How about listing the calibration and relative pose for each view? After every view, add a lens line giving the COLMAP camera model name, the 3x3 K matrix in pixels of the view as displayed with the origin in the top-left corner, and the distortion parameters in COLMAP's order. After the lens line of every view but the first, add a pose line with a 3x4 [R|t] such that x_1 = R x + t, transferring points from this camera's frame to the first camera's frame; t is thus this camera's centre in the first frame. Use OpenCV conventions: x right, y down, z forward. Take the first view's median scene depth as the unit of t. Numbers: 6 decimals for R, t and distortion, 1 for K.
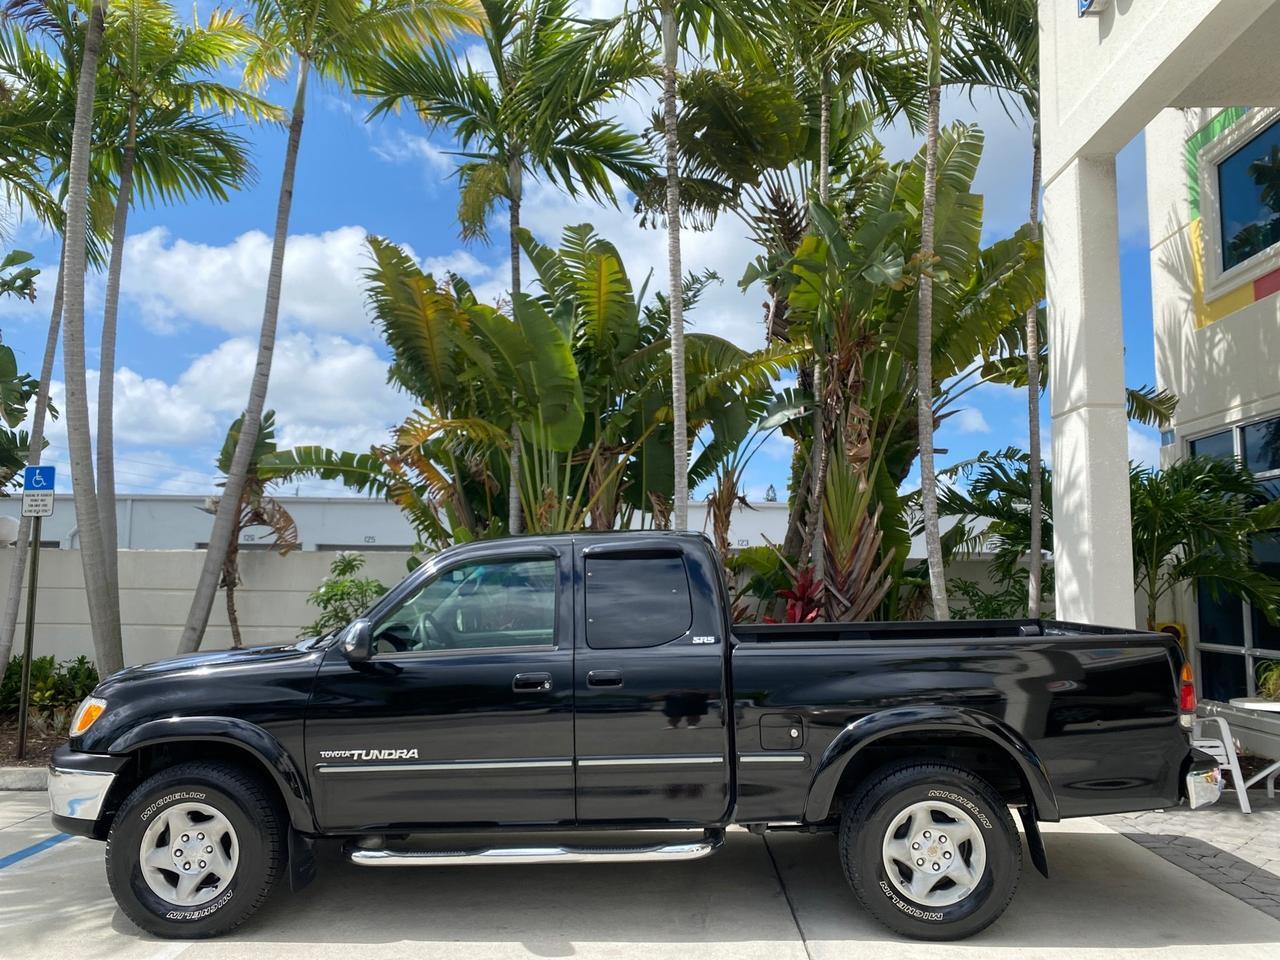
lens RADIAL K [[969.6, 0, 642.2], [0, 969.6, 486.1], [0, 0, 1]] dist [0.003971, -0.002226]
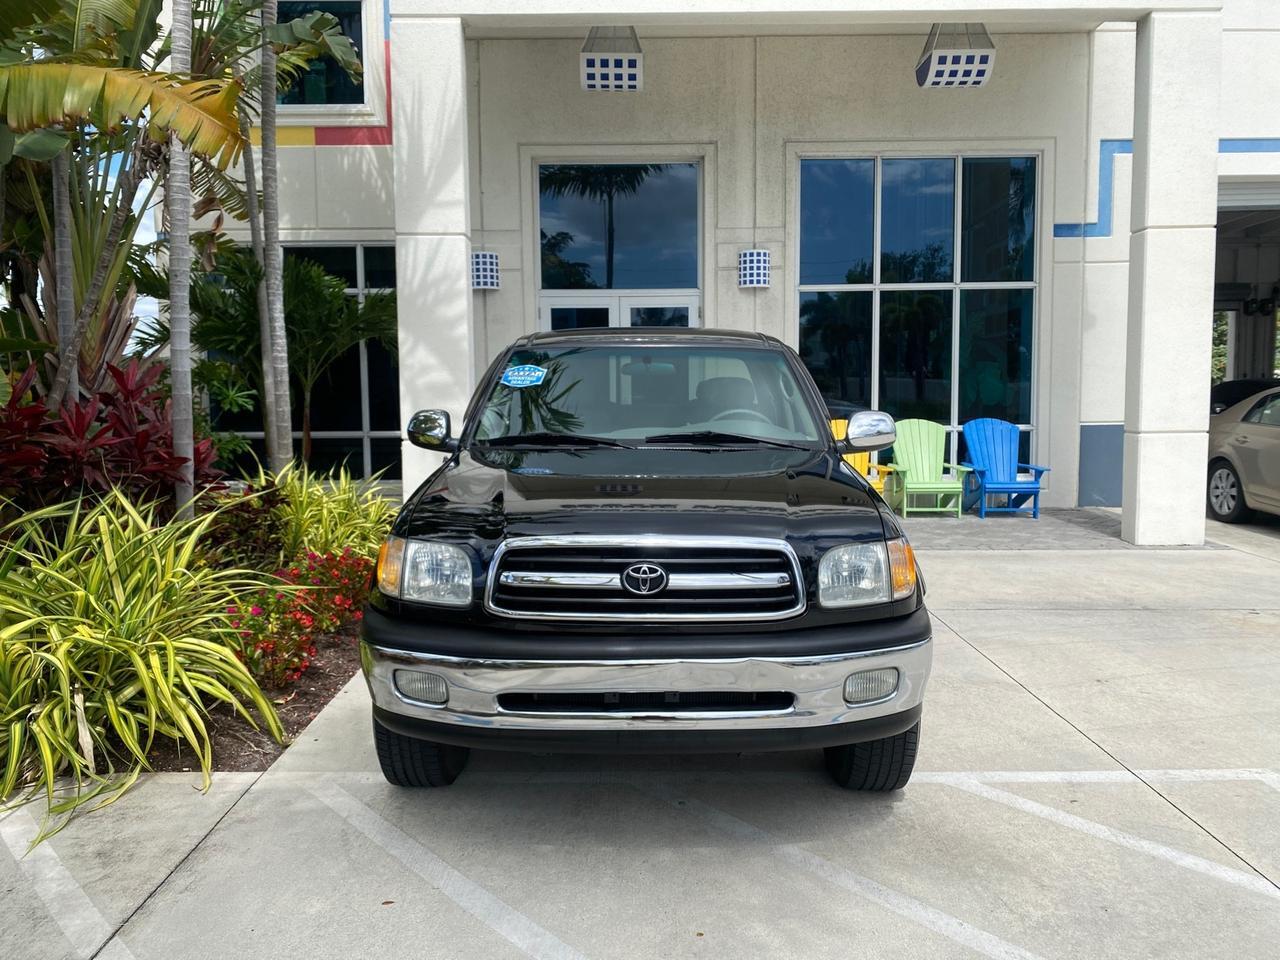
lens RADIAL K [[987.3, 0, 638.3], [0, 987.3, 474.0], [0, 0, 1]] dist [0.008748, 0.001722]
pose [[-0.024978, -0.091593, 0.995483, -0.678609], [-0.095336, 0.991474, 0.088832, 0.069722], [-0.995132, -0.092686, -0.033498, 0.654343]]
